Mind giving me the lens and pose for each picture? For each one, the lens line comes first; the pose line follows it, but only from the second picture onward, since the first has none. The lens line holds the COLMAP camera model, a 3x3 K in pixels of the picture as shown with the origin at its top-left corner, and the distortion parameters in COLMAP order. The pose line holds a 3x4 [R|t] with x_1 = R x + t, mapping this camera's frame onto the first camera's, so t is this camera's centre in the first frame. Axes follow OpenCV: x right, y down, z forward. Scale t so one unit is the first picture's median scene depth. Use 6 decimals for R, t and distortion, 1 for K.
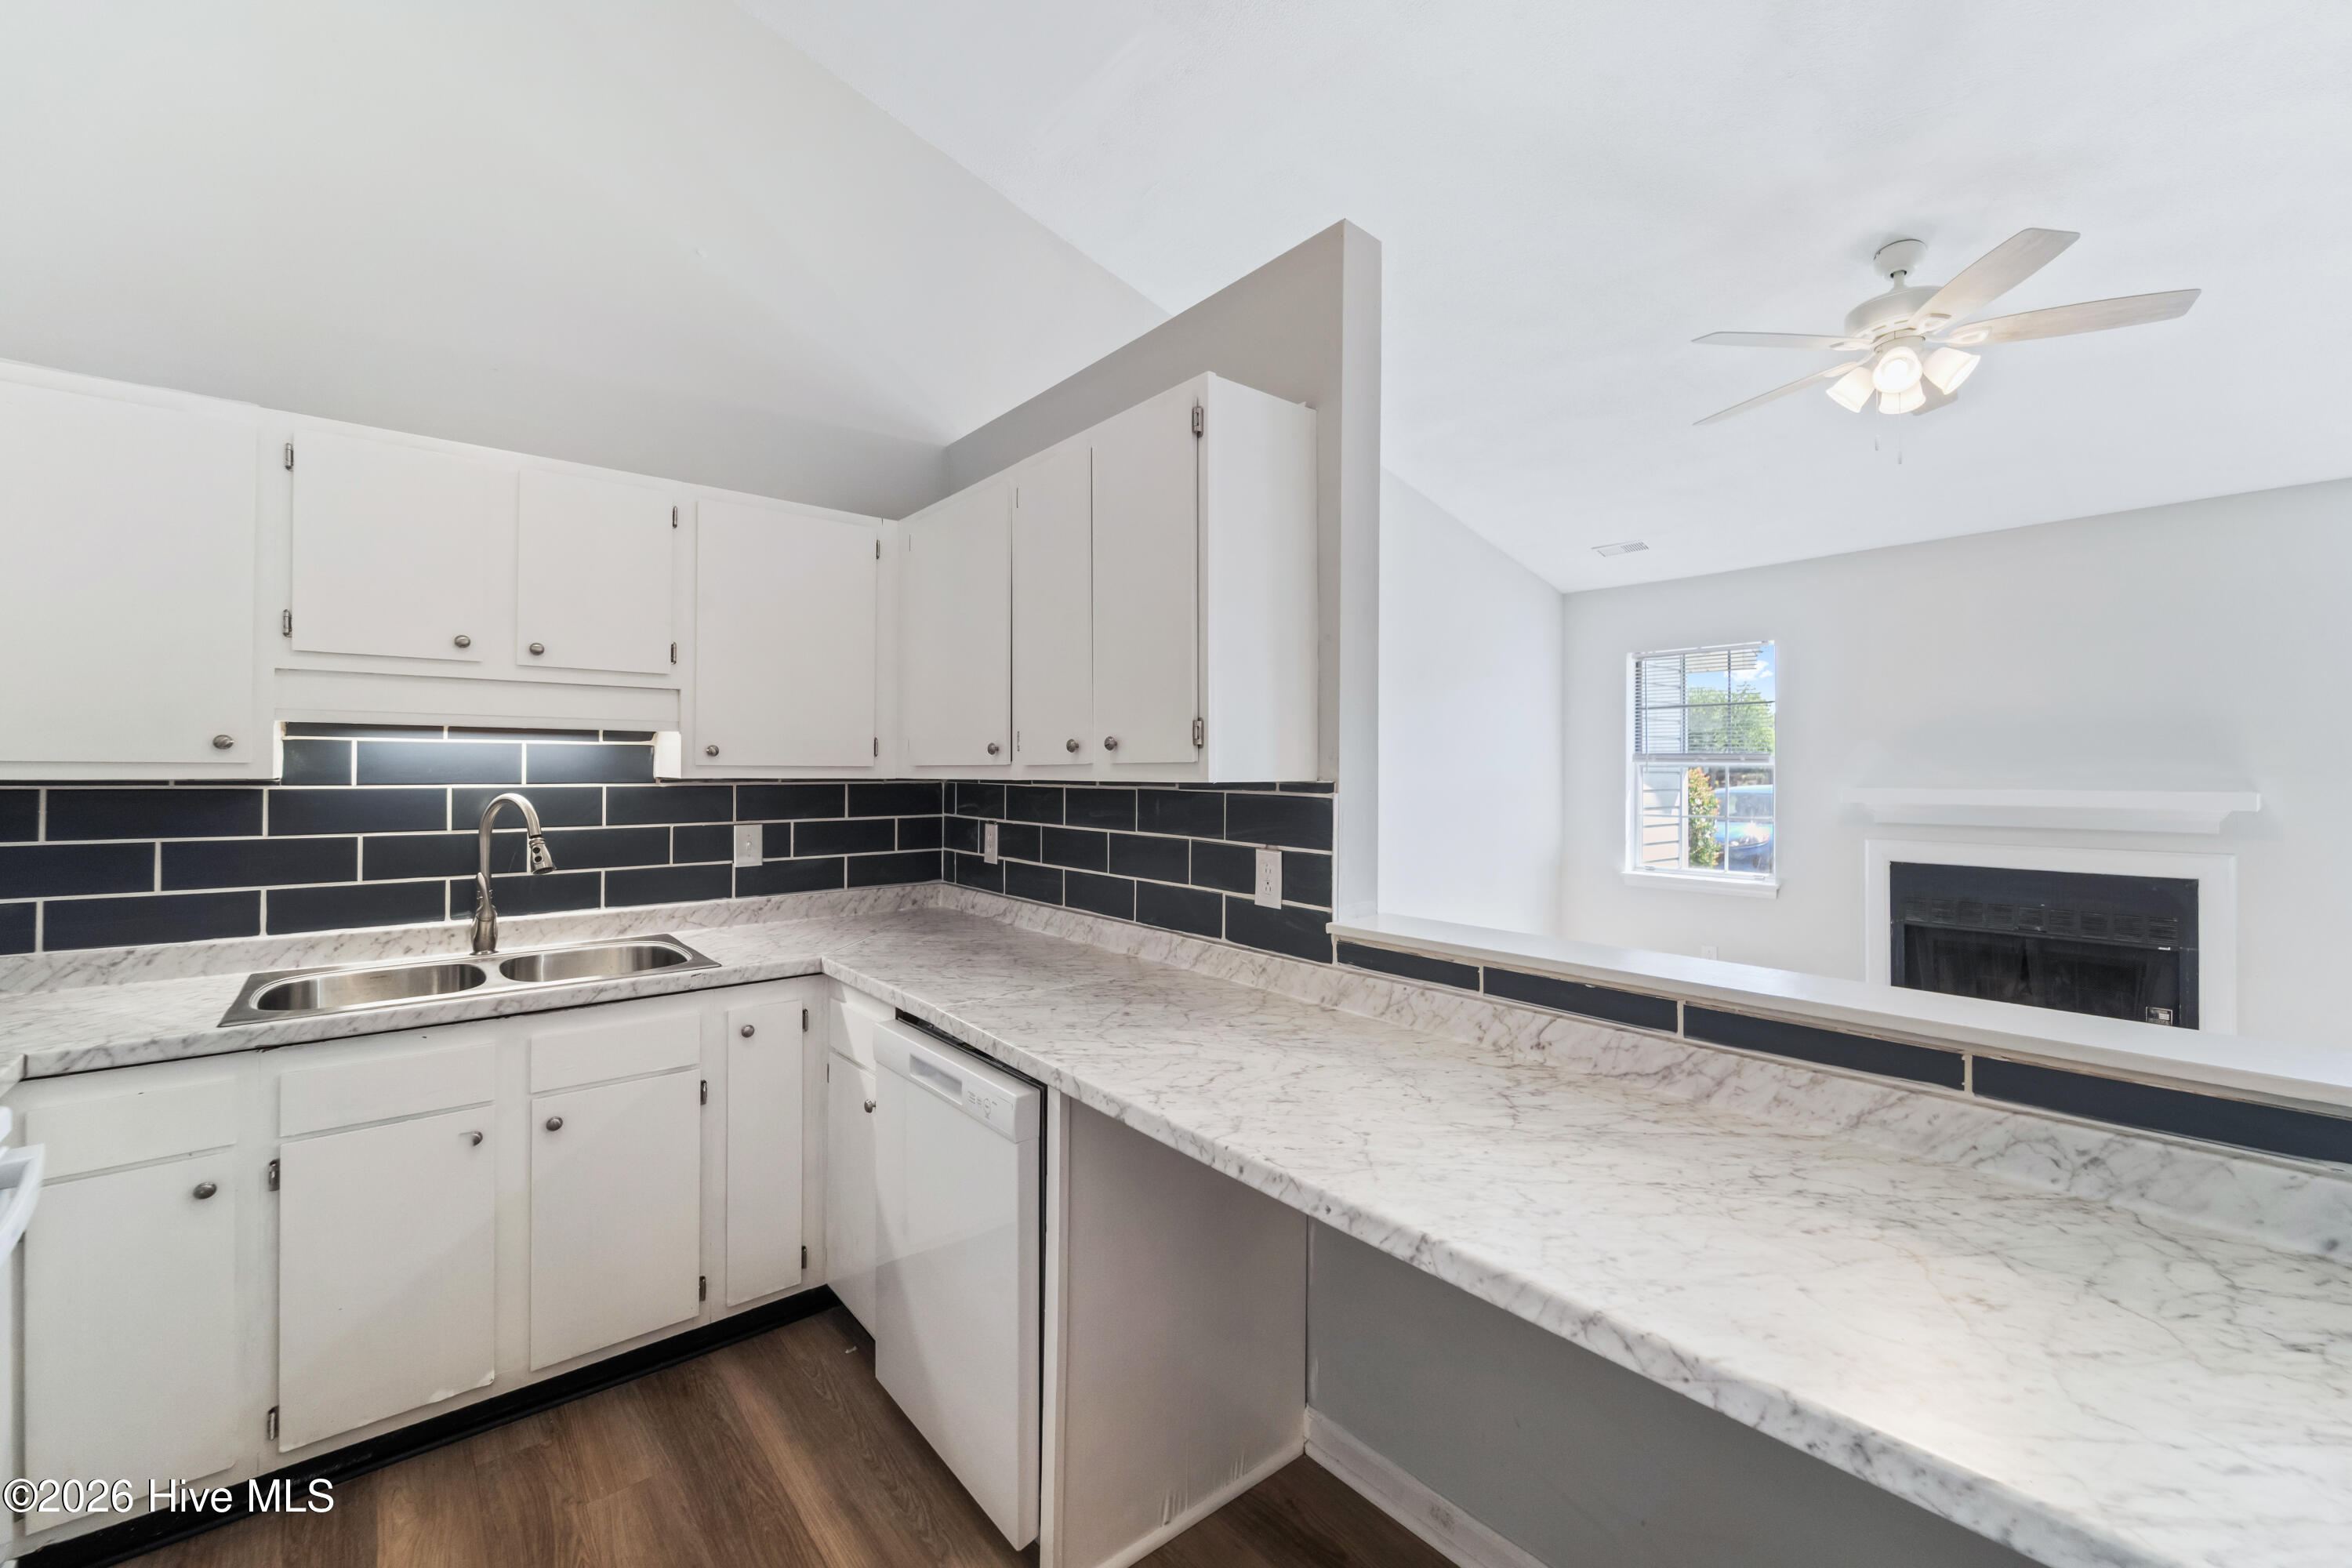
lens RADIAL K [[951.8, 0, 1173.3], [0, 951.8, 756.1], [0, 0, 1]] dist [0.004751, -0.002429]
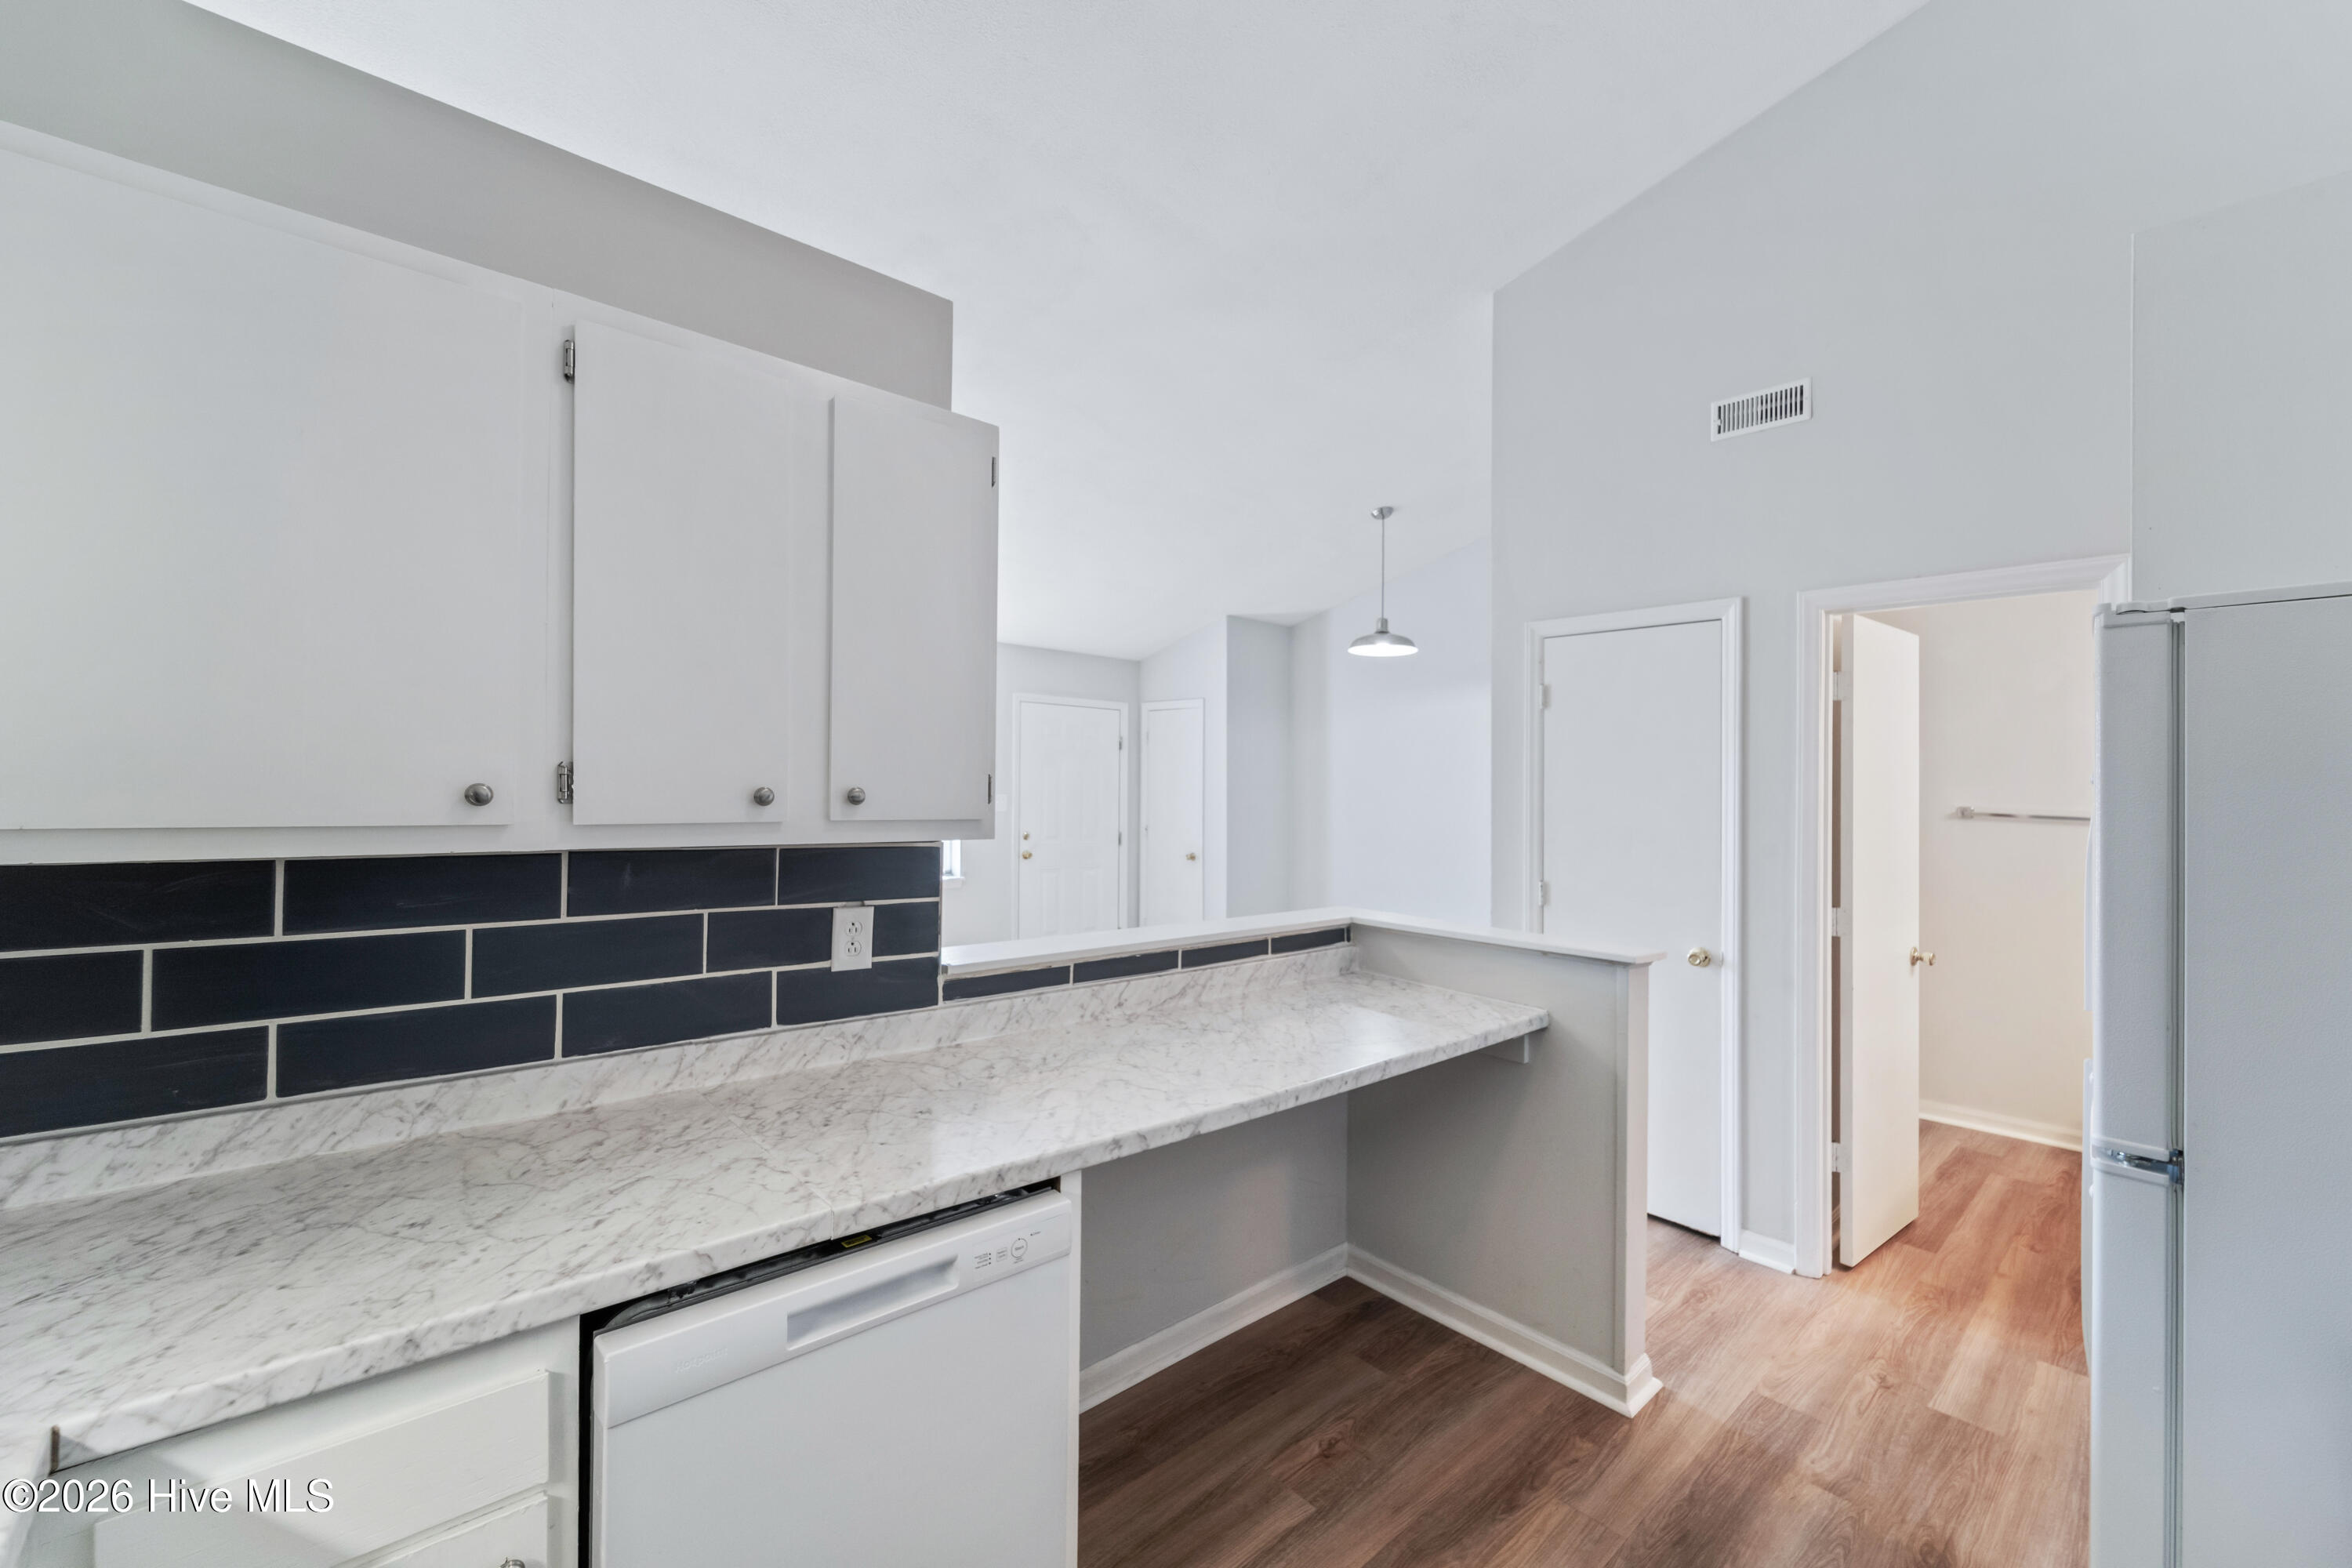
lens RADIAL K [[951.8, 0, 1124.7], [0, 951.8, 828.3], [0, 0, 1]] dist [0.004751, -0.002429]
pose [[-0.011862, -0.030485, 0.999465, -0.800115], [-0.024309, 0.999249, 0.030189, -0.009221], [-0.999634, -0.023938, -0.012594, 0.755082]]
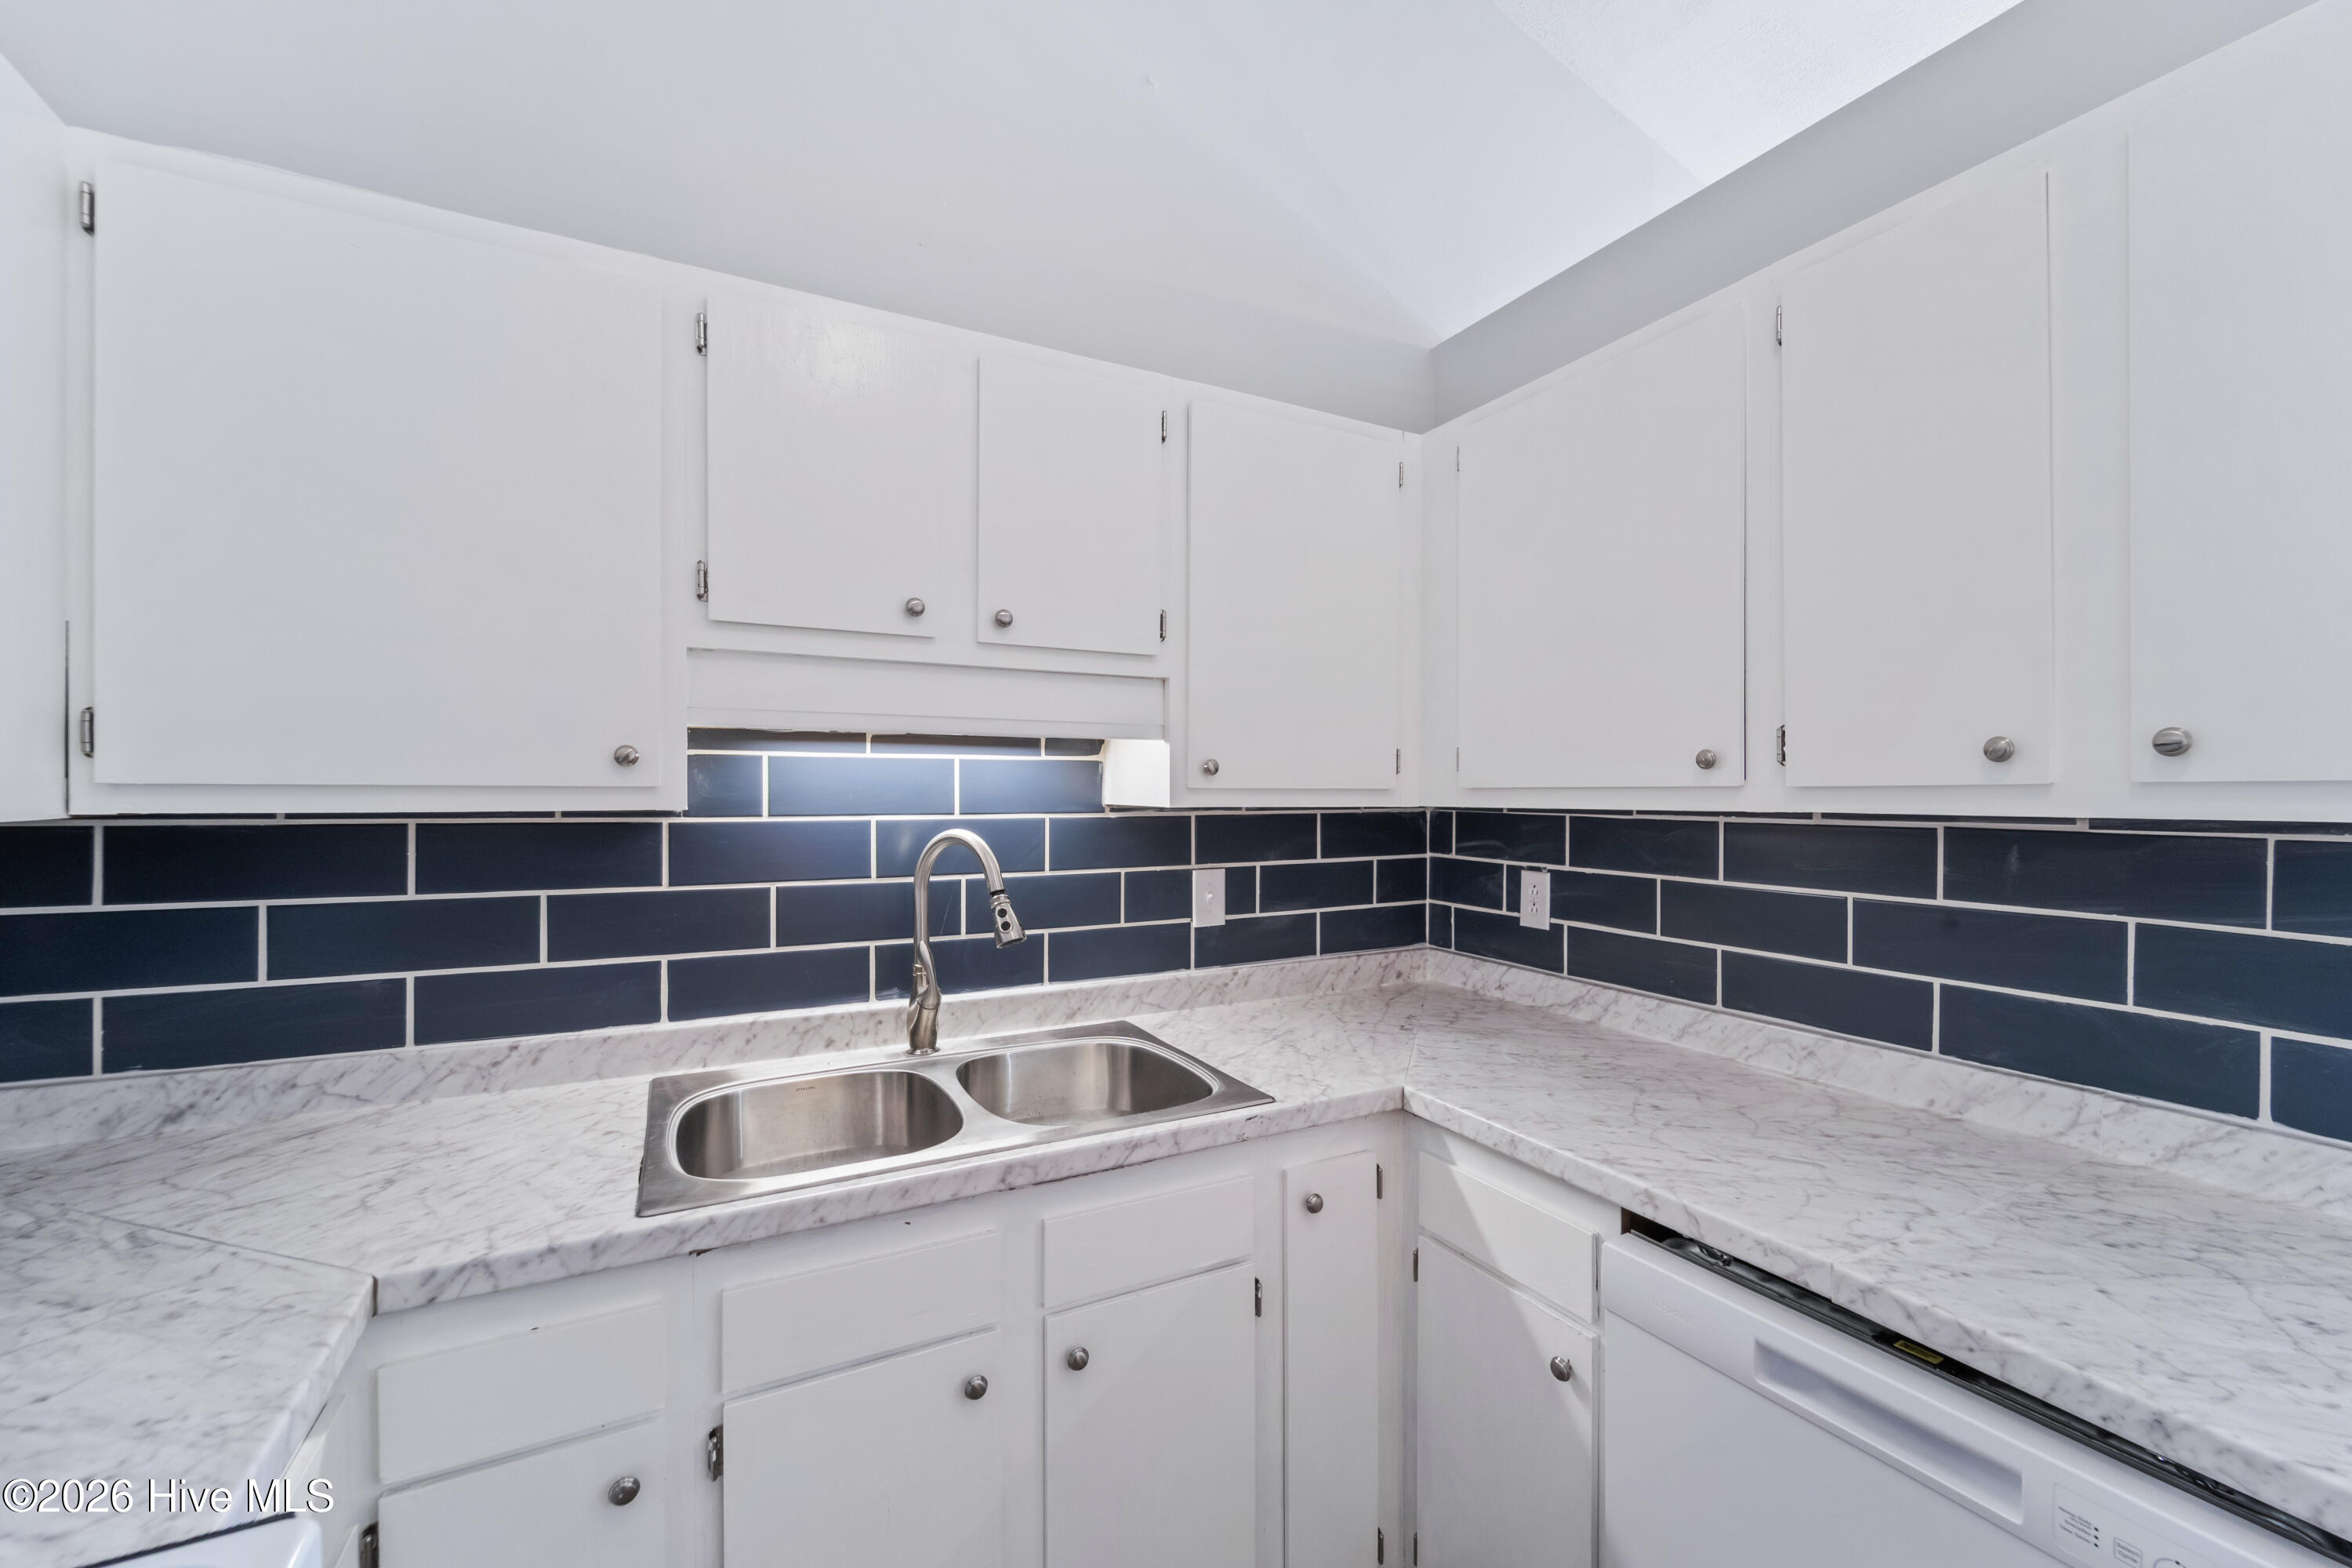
lens RADIAL K [[951.8, 0, 1185.4], [0, 951.8, 785.8], [0, 0, 1]] dist [0.004751, -0.002429]
pose [[0.978320, -0.003345, -0.207071, -0.440285], [0.005256, 0.999949, 0.008677, 0.002343], [0.207032, -0.009577, 0.978287, 0.395608]]
